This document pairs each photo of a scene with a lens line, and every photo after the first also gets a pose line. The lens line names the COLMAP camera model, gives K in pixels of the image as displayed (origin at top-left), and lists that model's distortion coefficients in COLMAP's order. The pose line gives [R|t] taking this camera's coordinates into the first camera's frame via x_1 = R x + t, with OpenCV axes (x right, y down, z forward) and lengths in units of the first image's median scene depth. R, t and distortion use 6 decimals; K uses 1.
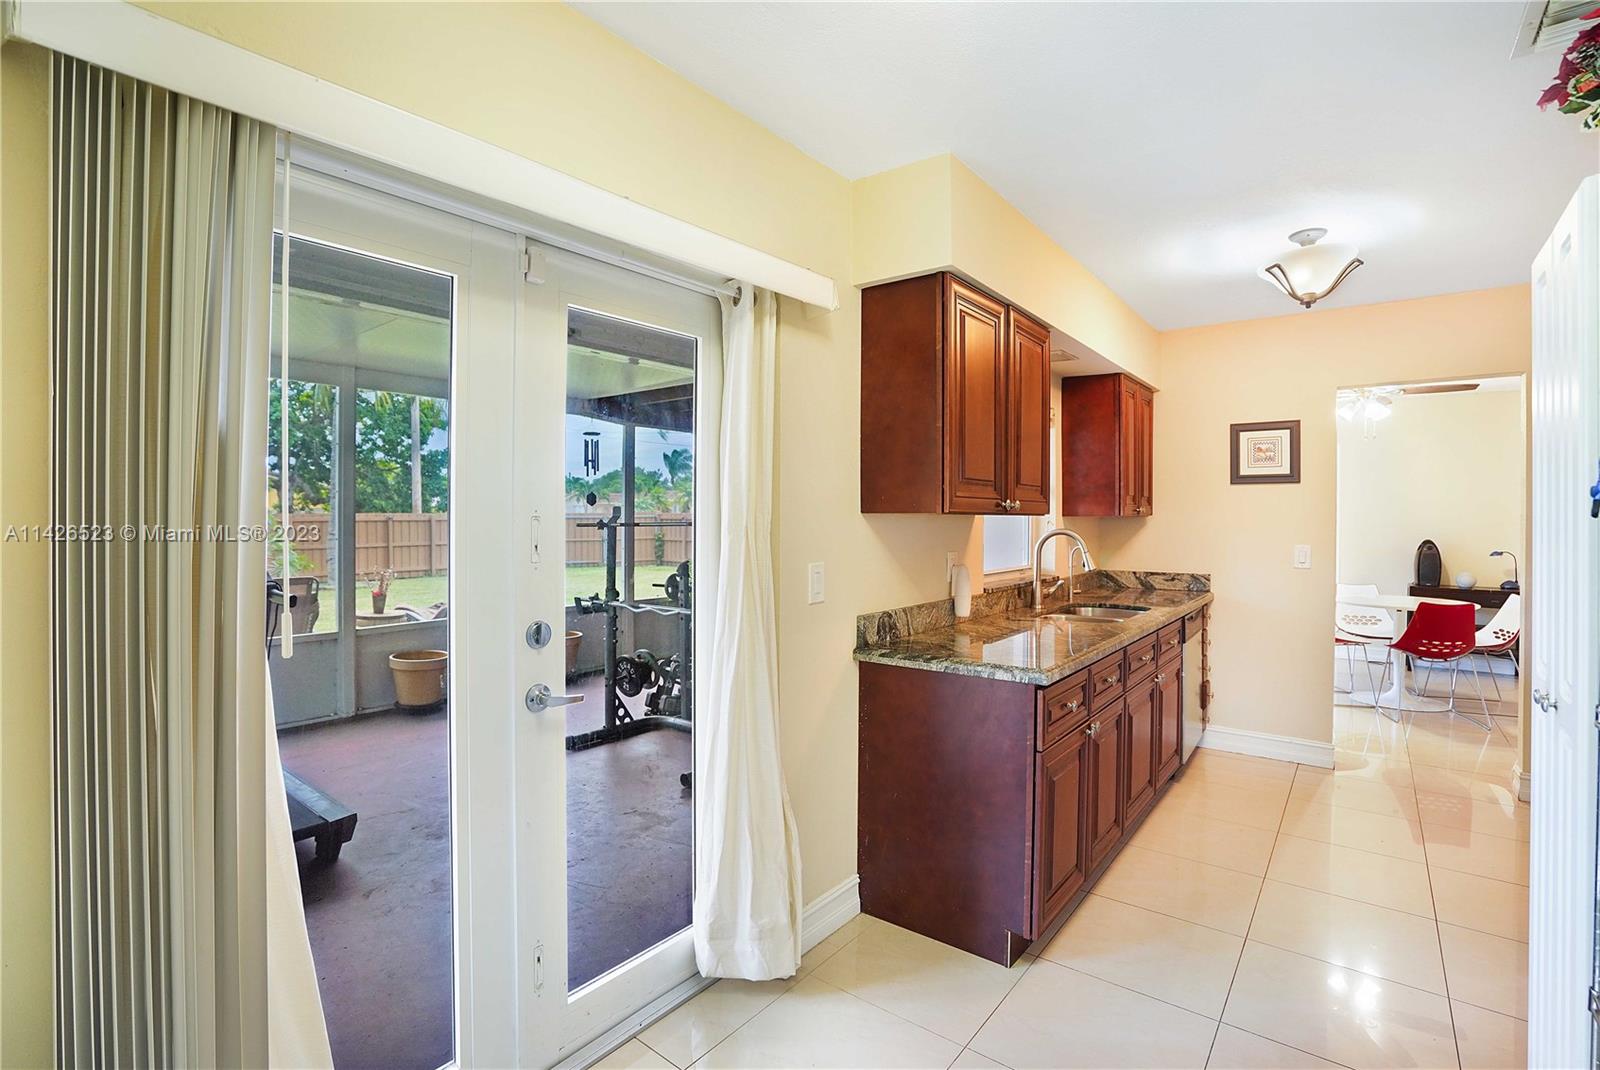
lens RADIAL K [[760.4, 0, 786.4], [0, 760.4, 525.8], [0, 0, 1]] dist [-0.020640, 0.001674]
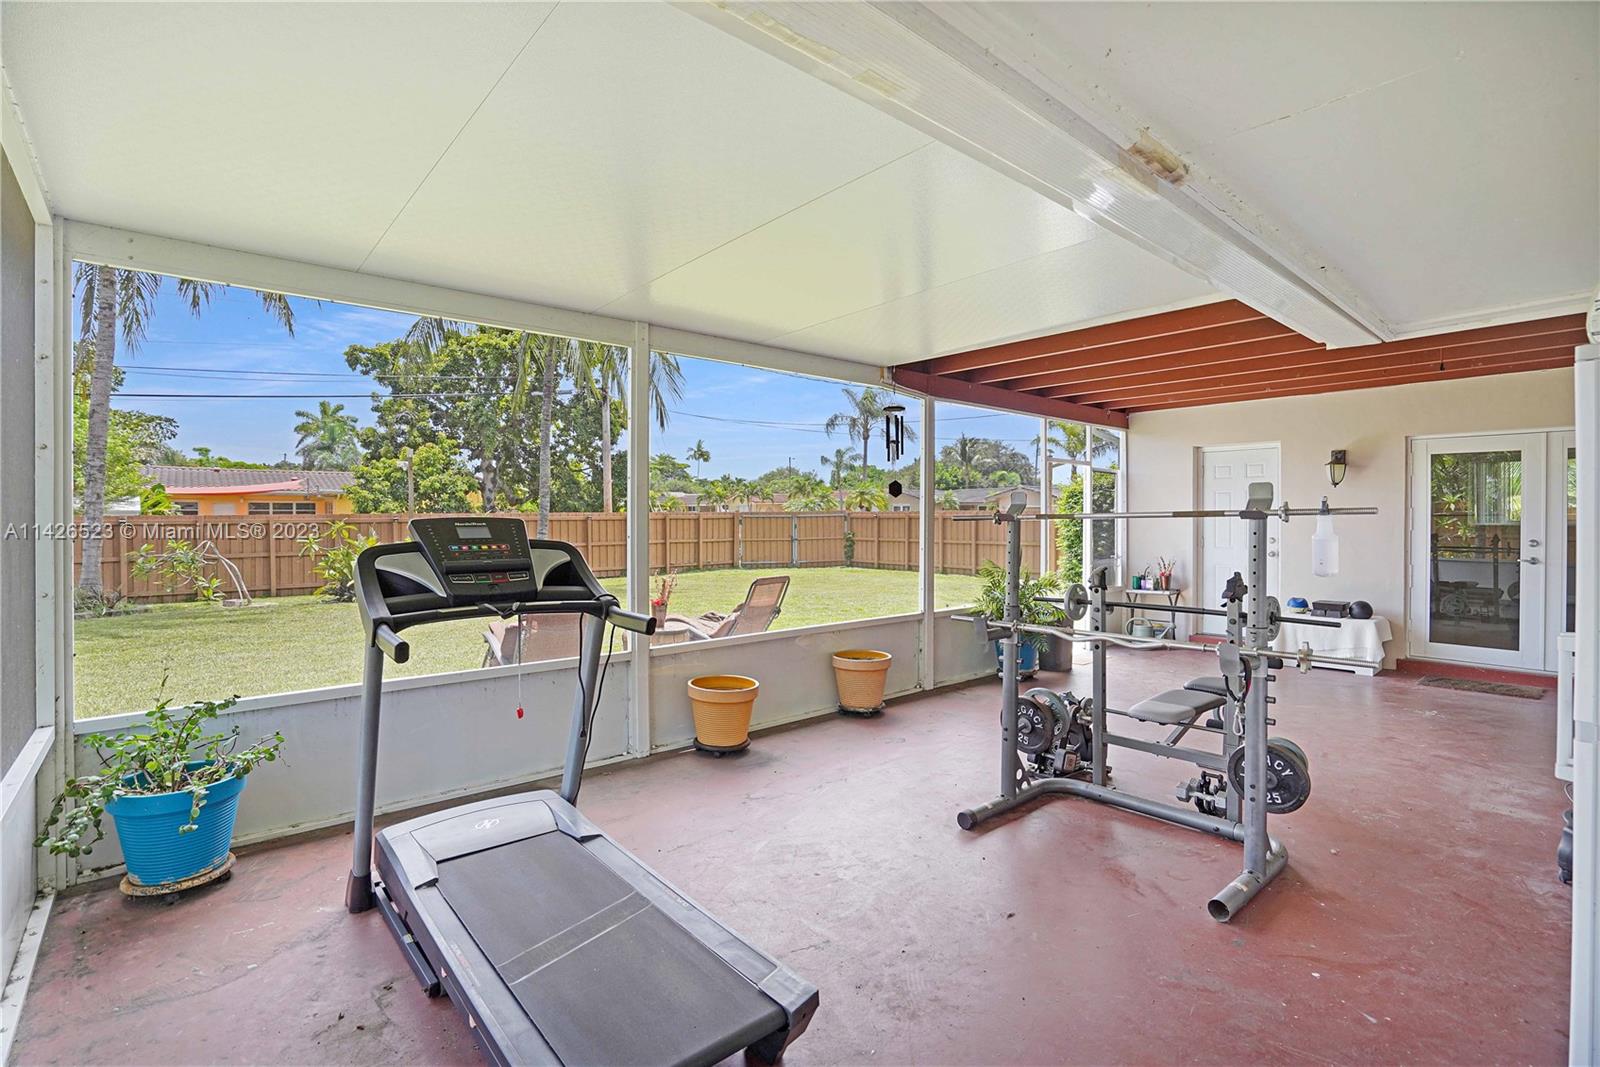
lens RADIAL K [[760.4, 0, 800.3], [0, 760.4, 527.7], [0, 0, 1]] dist [-0.020640, 0.001674]
pose [[0.984194, -0.003105, -0.177065, -0.338260], [0.003652, 0.999990, 0.002762, 0.006583], [0.177054, -0.003365, 0.984195, 0.287642]]
